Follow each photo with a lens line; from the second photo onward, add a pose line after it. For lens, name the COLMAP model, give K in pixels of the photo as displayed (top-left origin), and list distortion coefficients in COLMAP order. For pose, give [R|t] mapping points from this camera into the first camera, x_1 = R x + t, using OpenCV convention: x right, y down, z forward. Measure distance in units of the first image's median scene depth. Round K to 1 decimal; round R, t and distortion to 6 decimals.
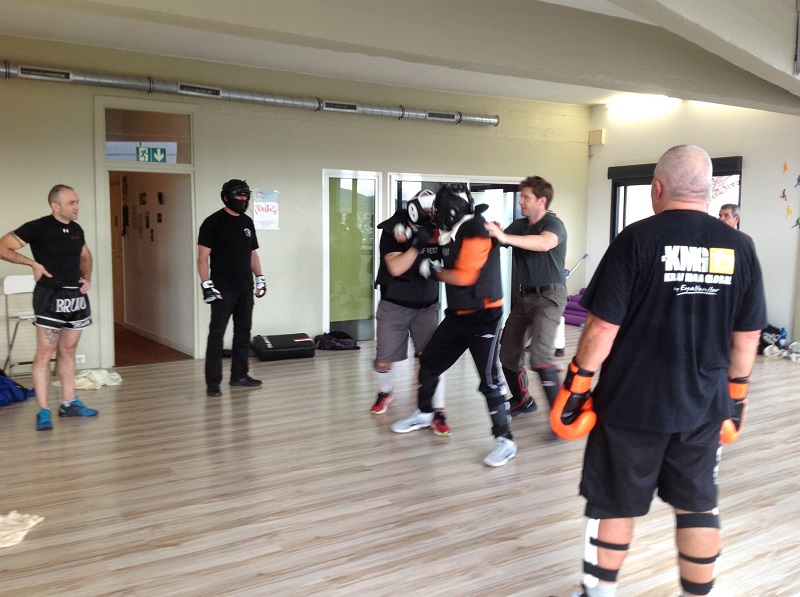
lens RADIAL K [[793.7, 0, 410.4], [0, 793.7, 320.6], [0, 0, 1]] dist [0.033067, -0.025895]
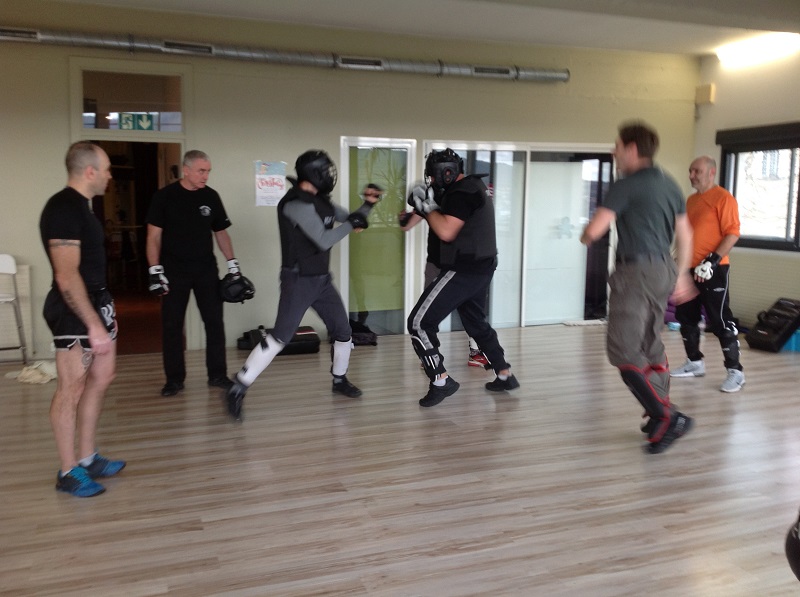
lens RADIAL K [[793.7, 0, 410.4], [0, 793.7, 320.6], [0, 0, 1]] dist [0.033067, -0.025895]
pose [[0.975486, 0.036269, -0.217054, 0.161680], [-0.029355, 0.998956, 0.034995, -0.022611], [0.218097, -0.027765, 0.975532, 0.165515]]
